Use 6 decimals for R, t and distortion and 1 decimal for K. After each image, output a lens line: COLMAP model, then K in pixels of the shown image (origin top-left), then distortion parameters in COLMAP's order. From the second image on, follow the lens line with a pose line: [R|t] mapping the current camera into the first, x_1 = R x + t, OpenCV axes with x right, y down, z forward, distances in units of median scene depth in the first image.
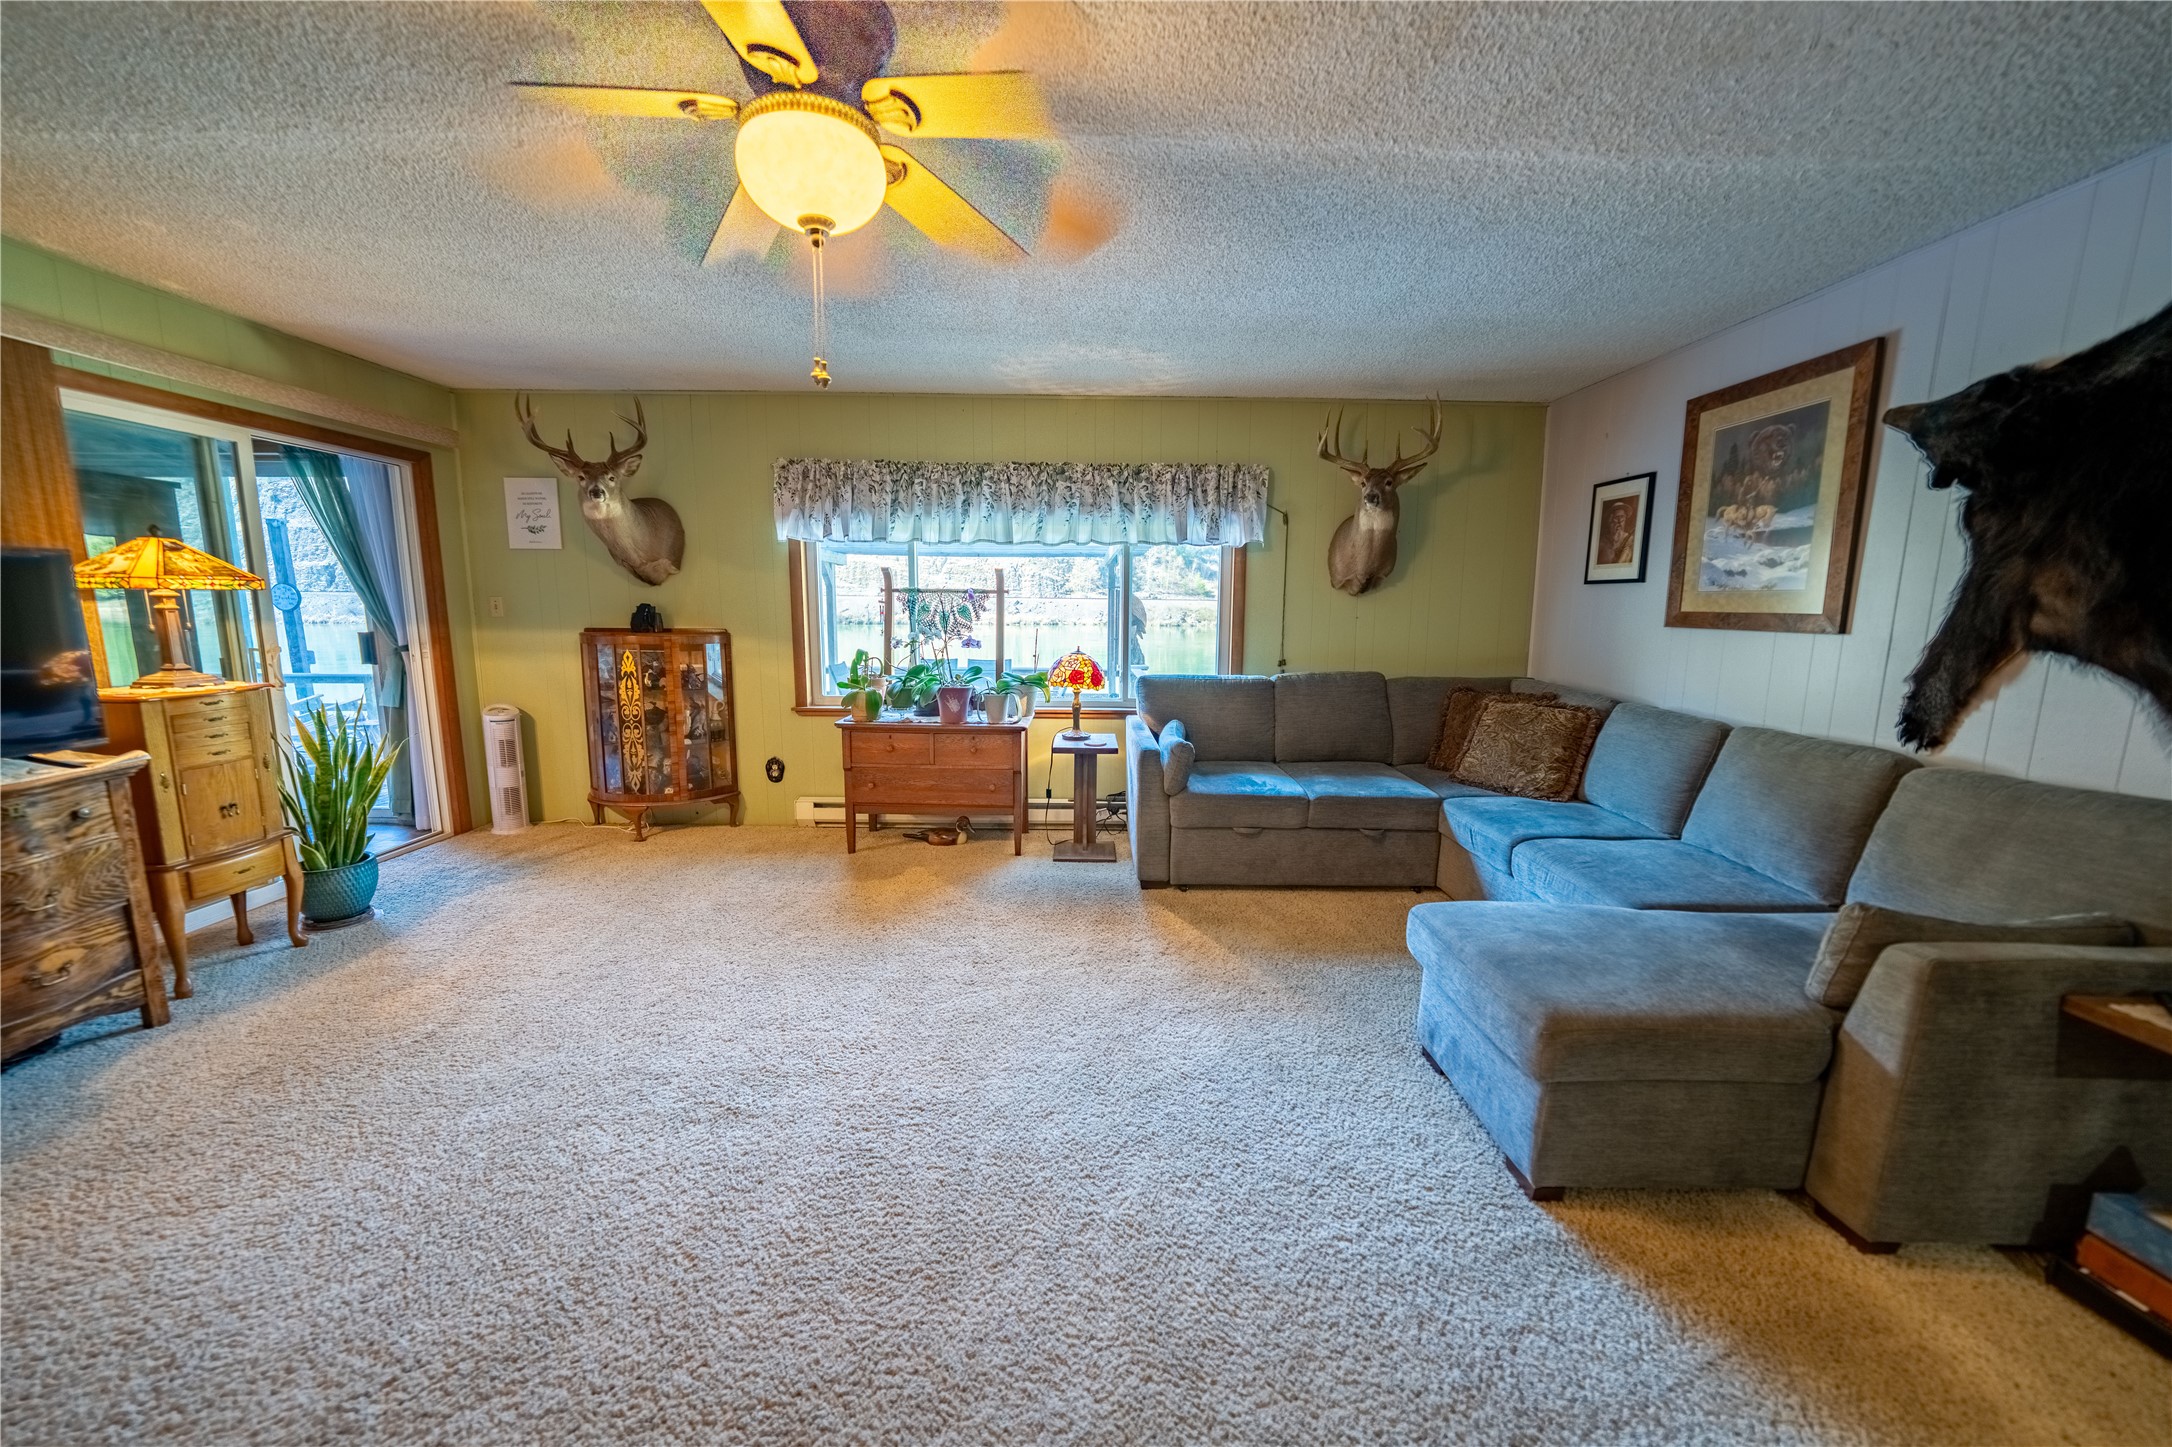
lens RADIAL K [[771.0, 0, 1086.6], [0, 771.0, 719.2], [0, 0, 1]] dist [-0.027017, 0.006115]
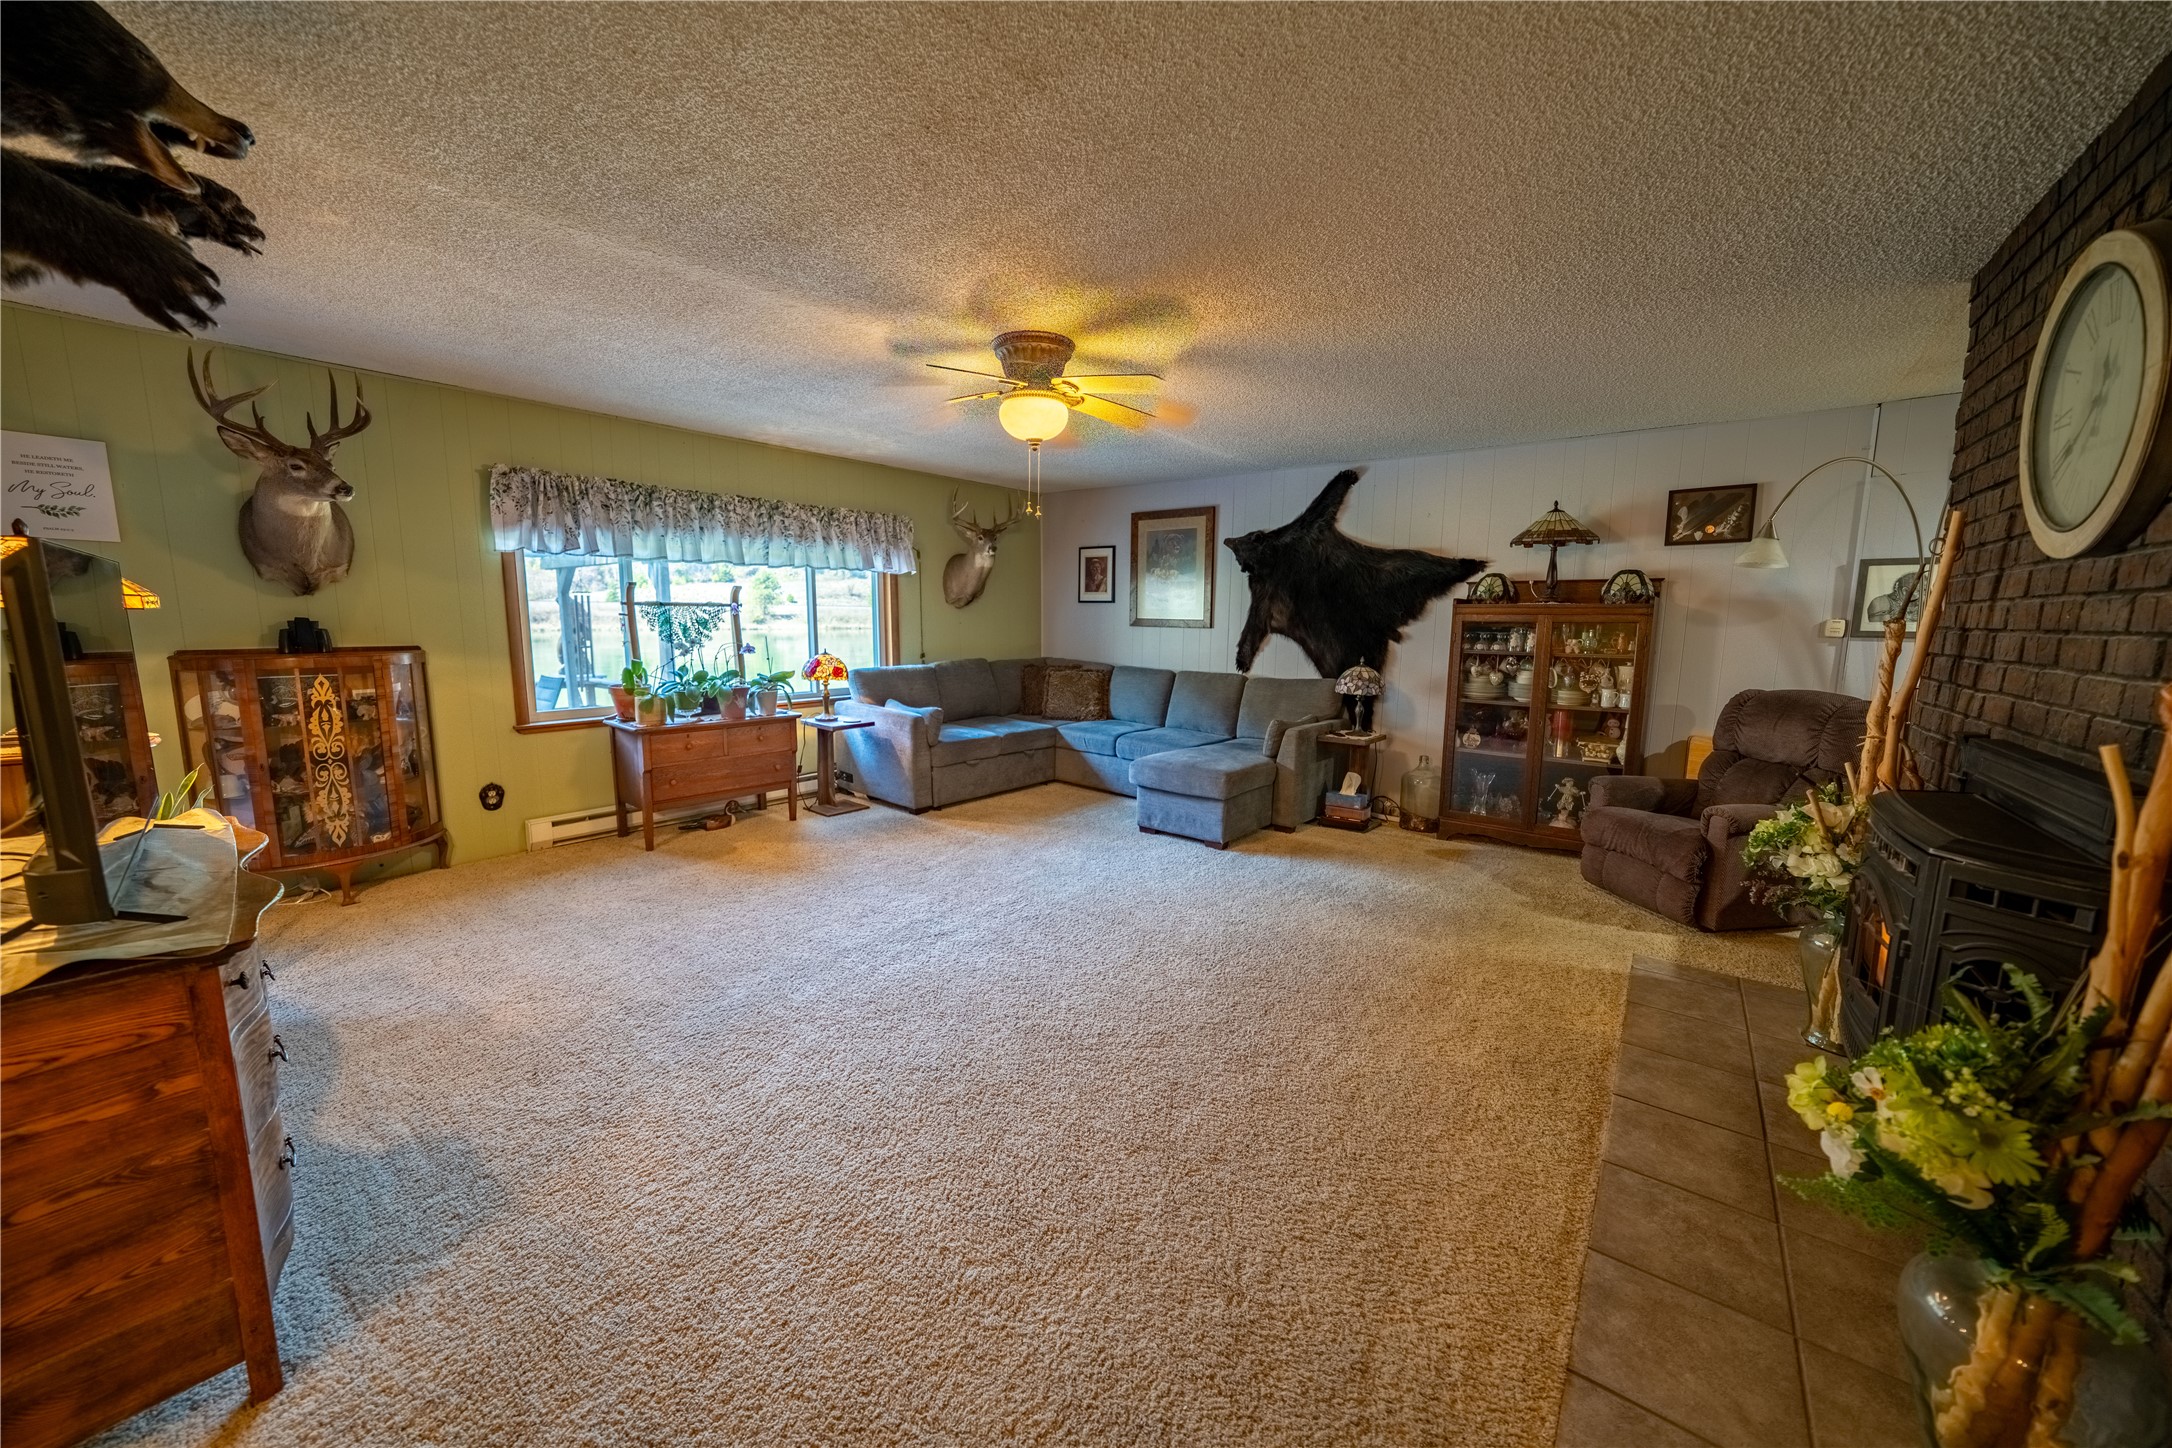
lens RADIAL K [[771.0, 0, 1086.6], [0, 771.0, 719.7], [0, 0, 1]] dist [-0.027017, 0.006115]
pose [[0.635434, -0.107726, 0.764604, -0.733775], [0.107275, 0.992934, 0.050743, 0.005200], [-0.764667, 0.049779, 0.642500, -0.155905]]
